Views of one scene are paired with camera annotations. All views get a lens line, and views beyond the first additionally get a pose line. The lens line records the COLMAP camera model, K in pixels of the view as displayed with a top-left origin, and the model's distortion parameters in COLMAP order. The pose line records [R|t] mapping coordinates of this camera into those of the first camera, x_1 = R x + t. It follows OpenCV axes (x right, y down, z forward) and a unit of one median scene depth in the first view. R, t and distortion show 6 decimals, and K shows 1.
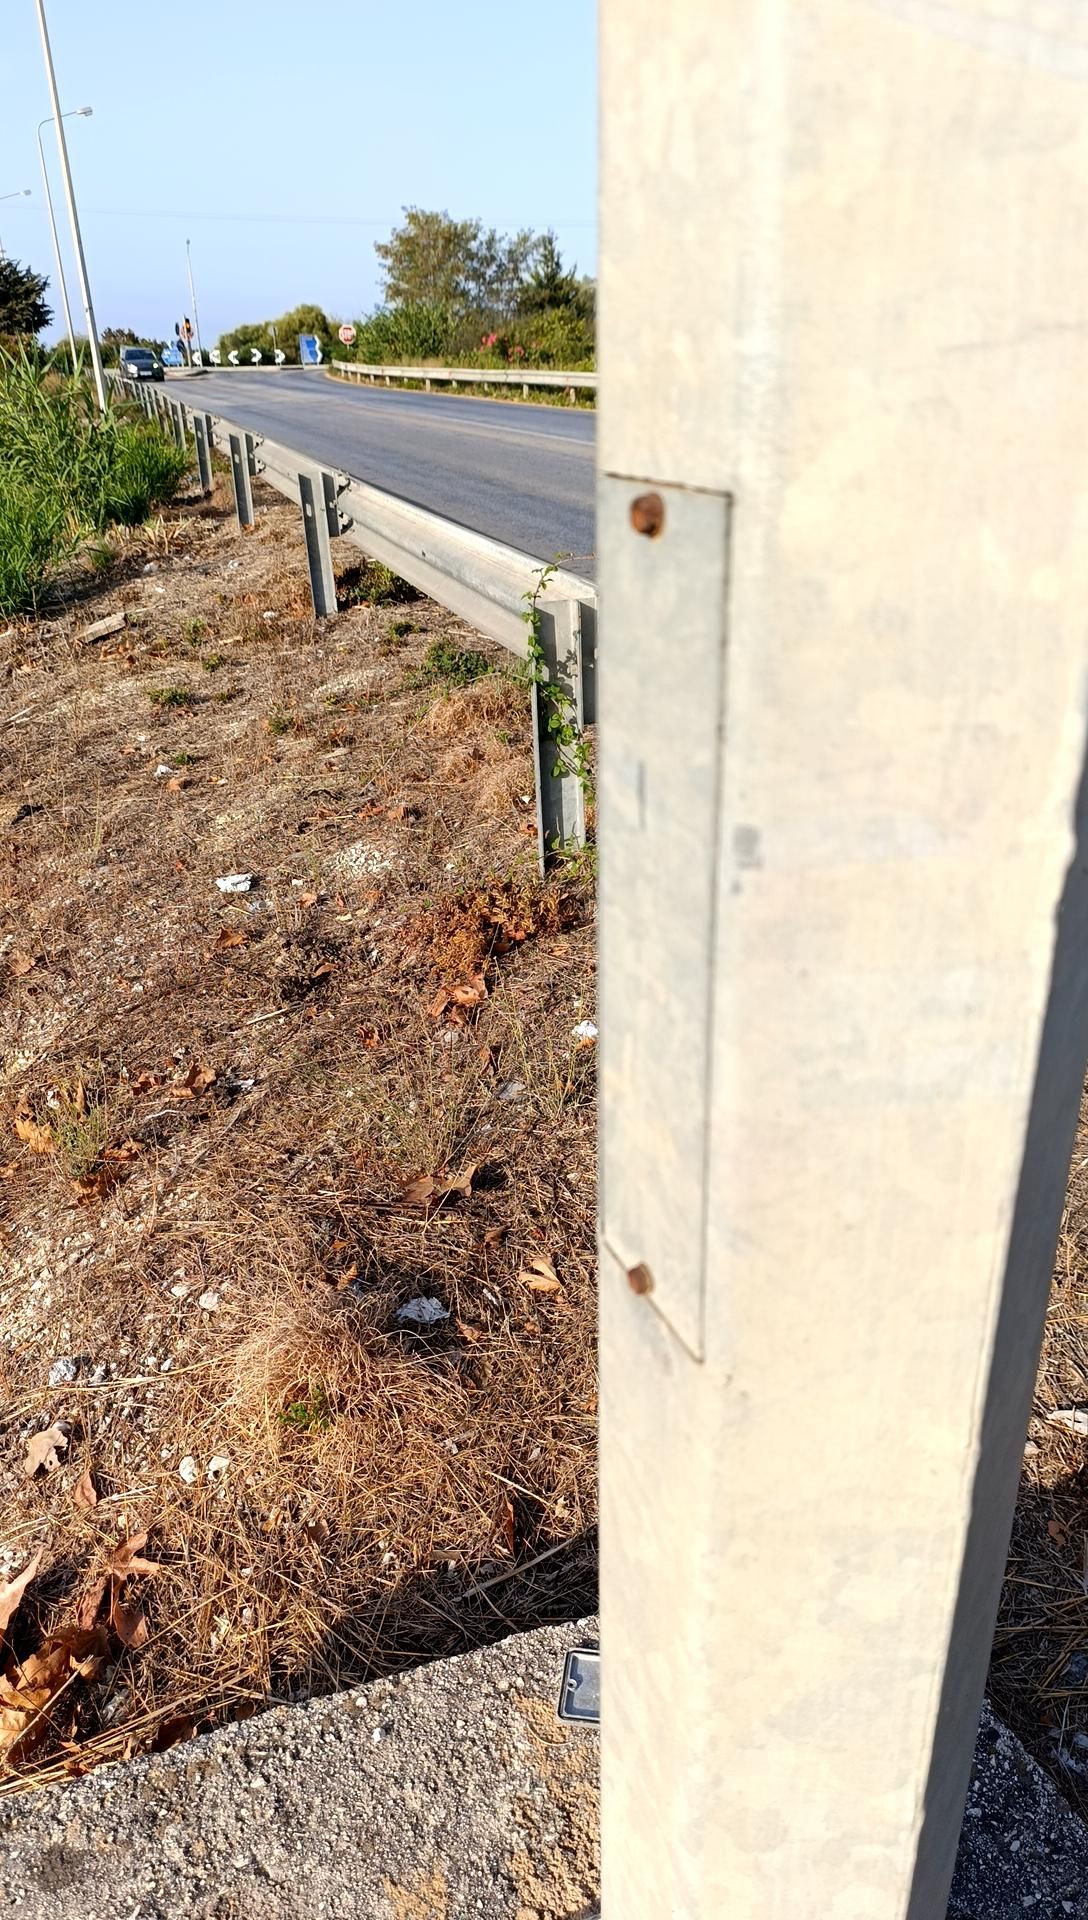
lens RADIAL K [[1346.8, 0, 560.3], [0, 1346.8, 947.4], [0, 0, 1]] dist [-0.006889, -0.001664]
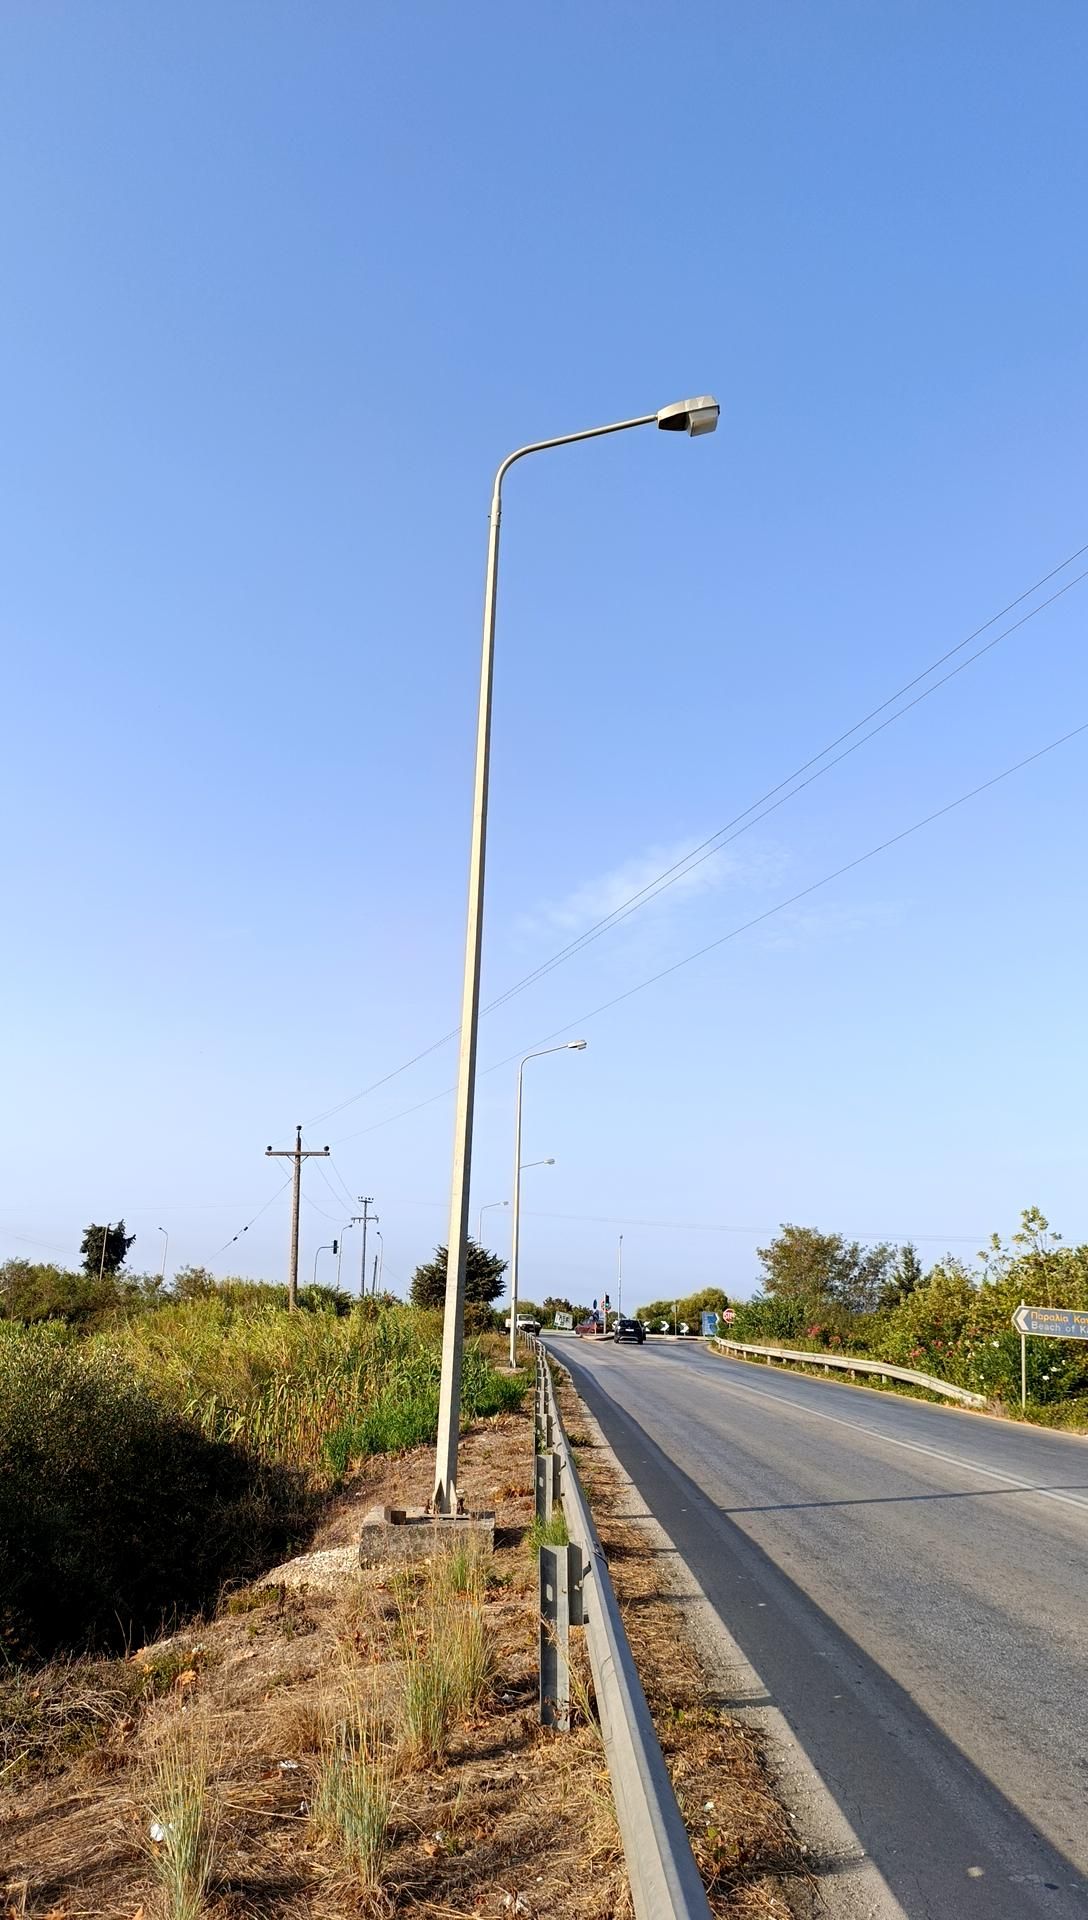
lens RADIAL K [[1346.8, 0, 560.3], [0, 1346.8, 947.4], [0, 0, 1]] dist [-0.006889, -0.001664]
pose [[0.954291, -0.023738, -0.297933, 0.065643], [-0.171181, 0.773732, -0.609948, 0.057247], [0.244999, 0.633068, 0.734302, -0.146857]]
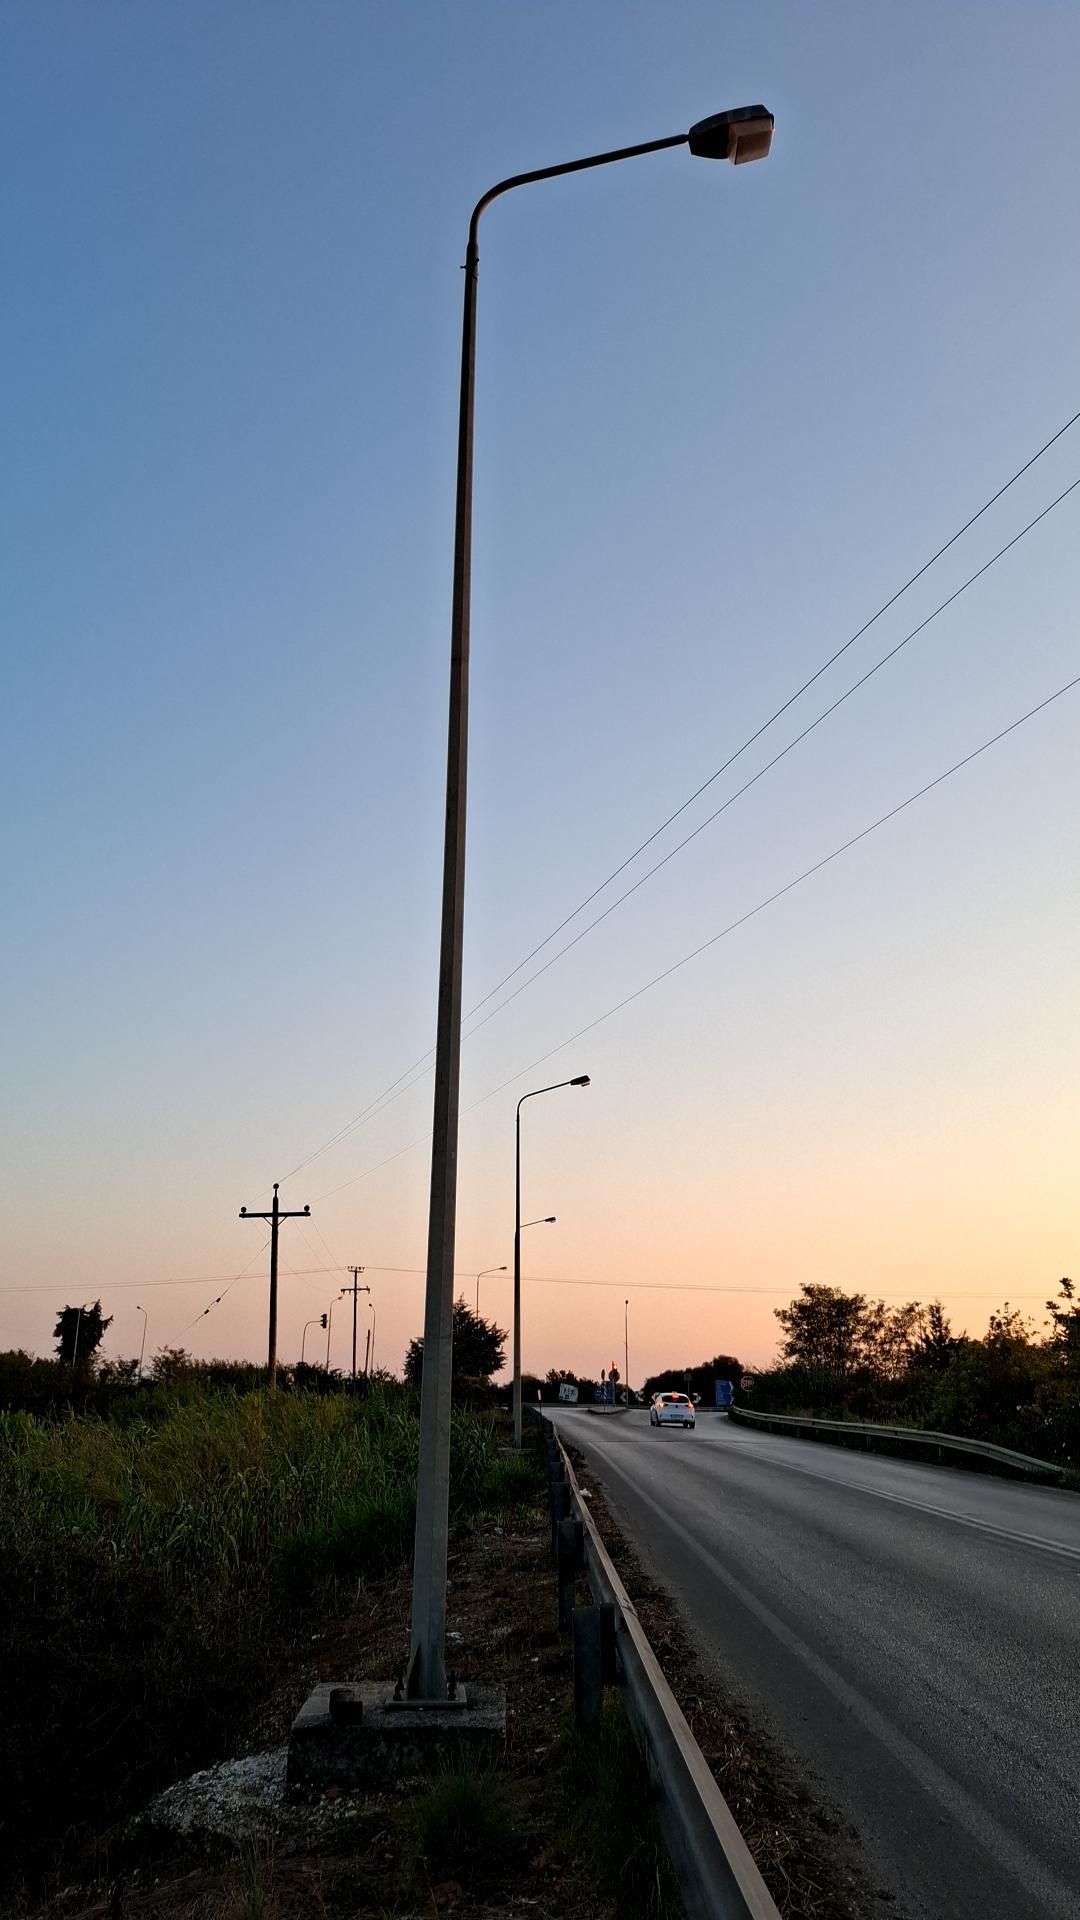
lens RADIAL K [[1358.7, 0, 540.0], [0, 1358.7, 960.0], [0, 0, 1]] dist [0.078185, -0.146046]
pose [[0.950707, -0.062796, -0.303666, 0.046748], [-0.153788, 0.754882, -0.637576, 0.037506], [0.269269, 0.652848, 0.708014, -0.098687]]
